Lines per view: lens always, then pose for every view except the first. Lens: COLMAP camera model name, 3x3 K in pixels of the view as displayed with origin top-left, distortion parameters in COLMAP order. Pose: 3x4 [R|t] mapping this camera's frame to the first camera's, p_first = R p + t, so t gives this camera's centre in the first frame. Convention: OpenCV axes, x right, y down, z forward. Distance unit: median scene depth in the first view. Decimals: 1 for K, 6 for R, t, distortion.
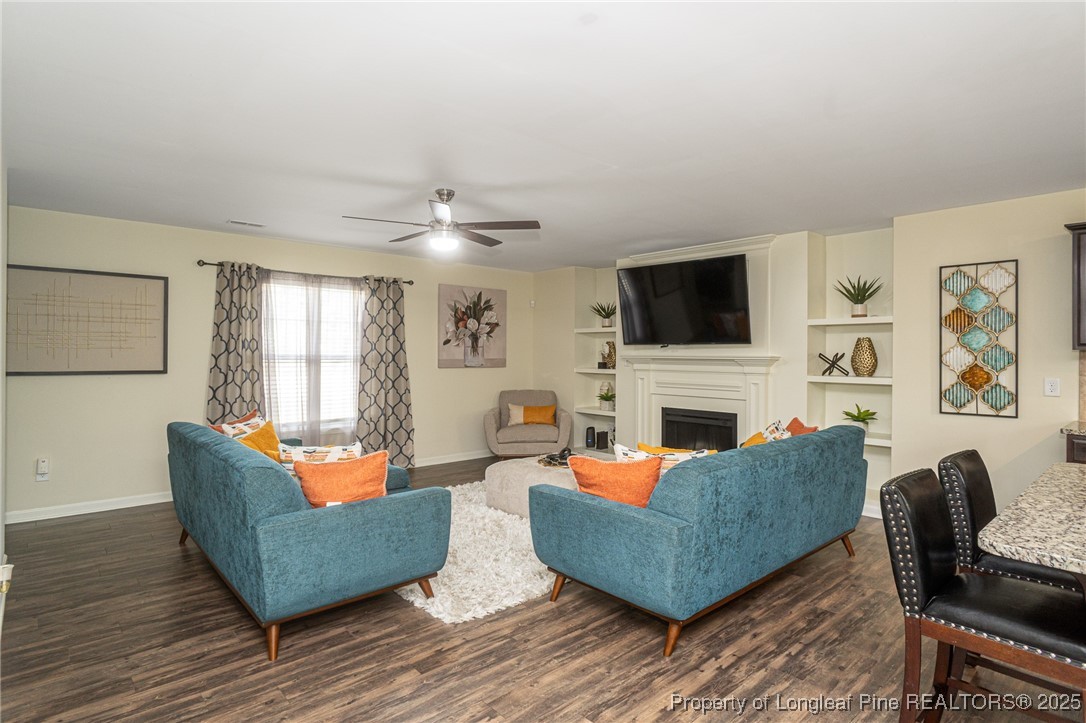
lens RADIAL K [[580.3, 0, 524.9], [0, 580.3, 353.8], [0, 0, 1]] dist [-0.005101, 0.004305]
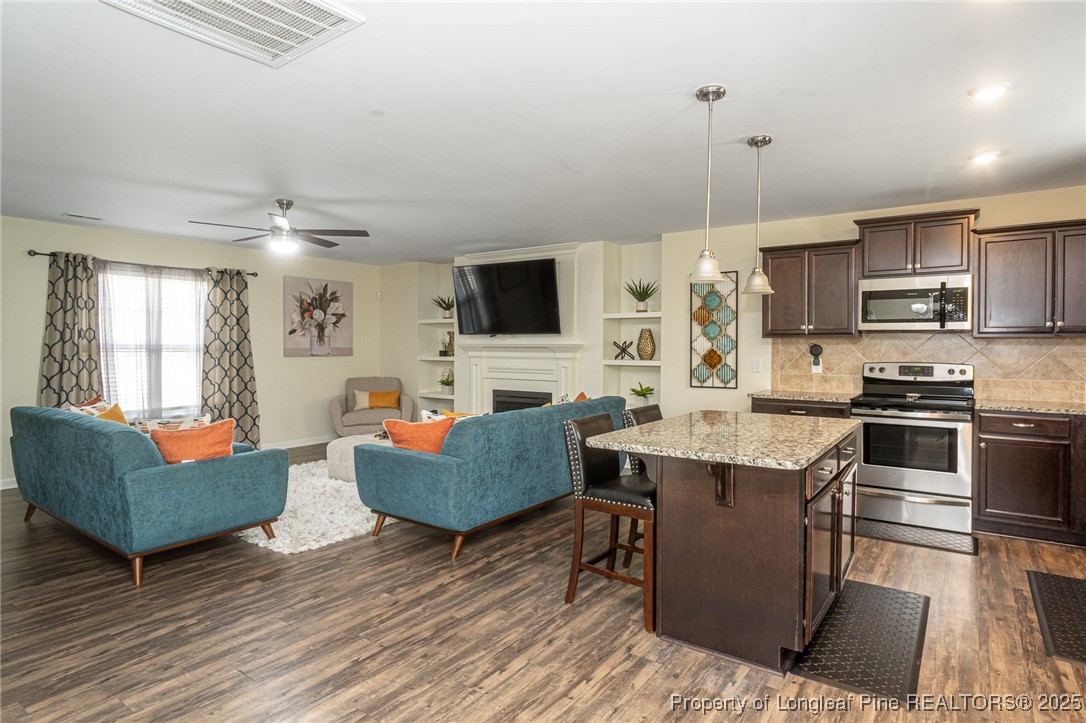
lens RADIAL K [[615.8, 0, 522.5], [0, 615.8, 354.2], [0, 0, 1]] dist [-0.001303, -0.001785]
pose [[0.977728, -0.006379, 0.209778, 0.050549], [0.003195, 0.999875, 0.015513, 0.005473], [-0.209850, -0.014497, 0.977626, -0.229717]]
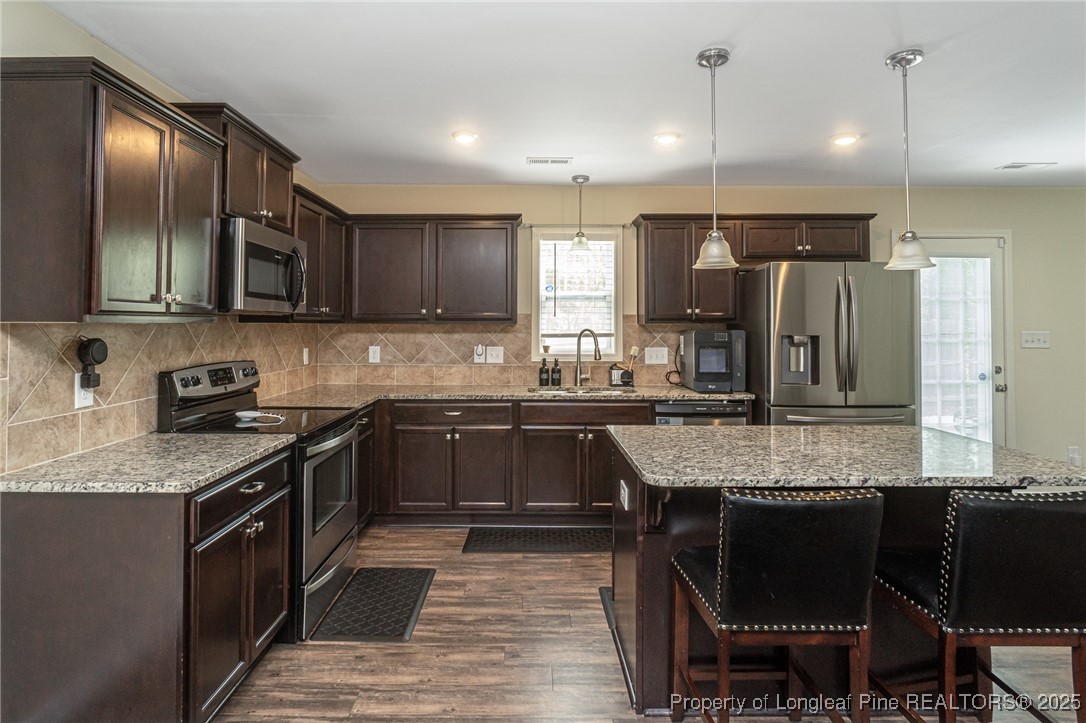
lens RADIAL K [[580.3, 0, 523.9], [0, 580.3, 309.8], [0, 0, 1]] dist [-0.005101, 0.004305]
pose [[-0.748478, 0.017347, 0.662933, 0.253027], [0.004989, 0.999777, -0.020529, -0.003493], [-0.663141, -0.012059, -0.748398, 0.789494]]
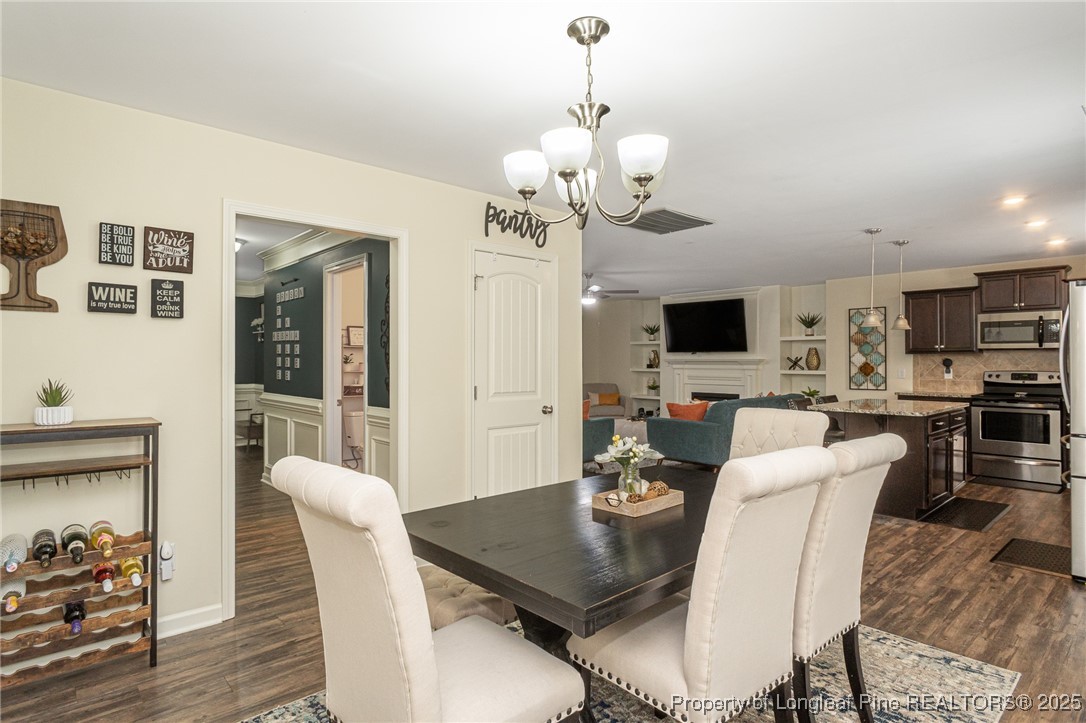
lens RADIAL K [[580.3, 0, 541.1], [0, 580.3, 357.1], [0, 0, 1]] dist [-0.005101, 0.004305]
pose [[0.999840, -0.005322, 0.017073, -0.241392], [0.005441, 0.999961, -0.006941, 0.007428], [-0.017035, 0.007032, 0.999830, -0.685786]]
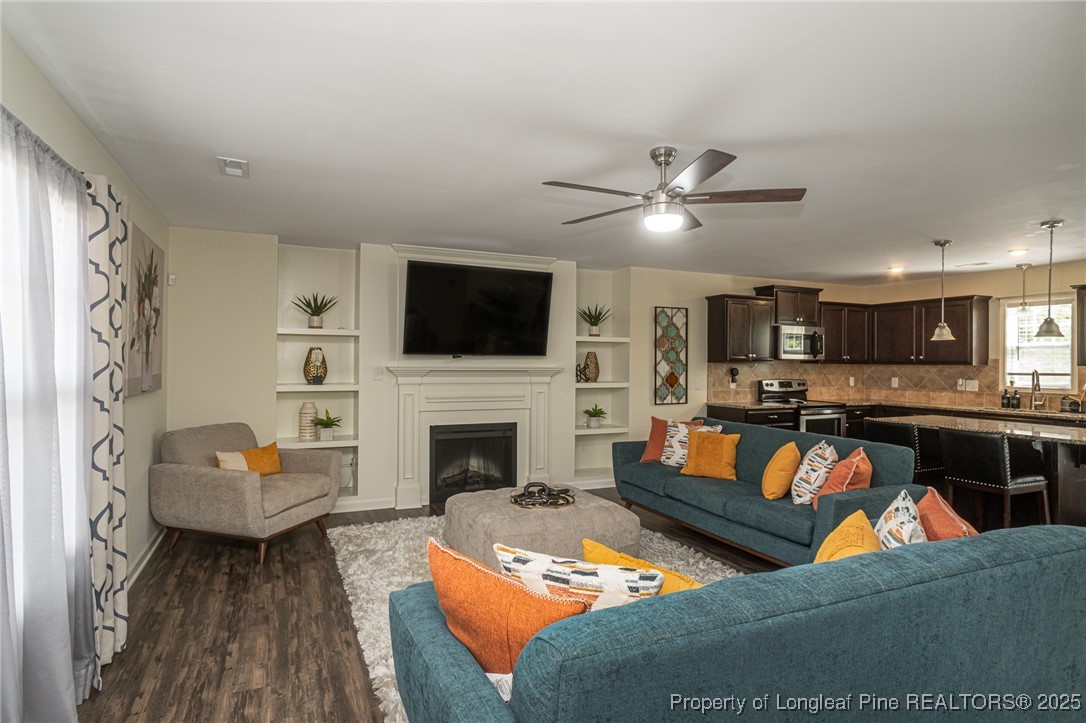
lens RADIAL K [[580.3, 0, 536.7], [0, 580.3, 358.5], [0, 0, 1]] dist [-0.005101, 0.004305]
pose [[0.293952, 0.009074, 0.955777, -0.683474], [-0.002127, 0.999959, -0.008839, -0.002324], [-0.955818, 0.000566, 0.293959, 0.728090]]
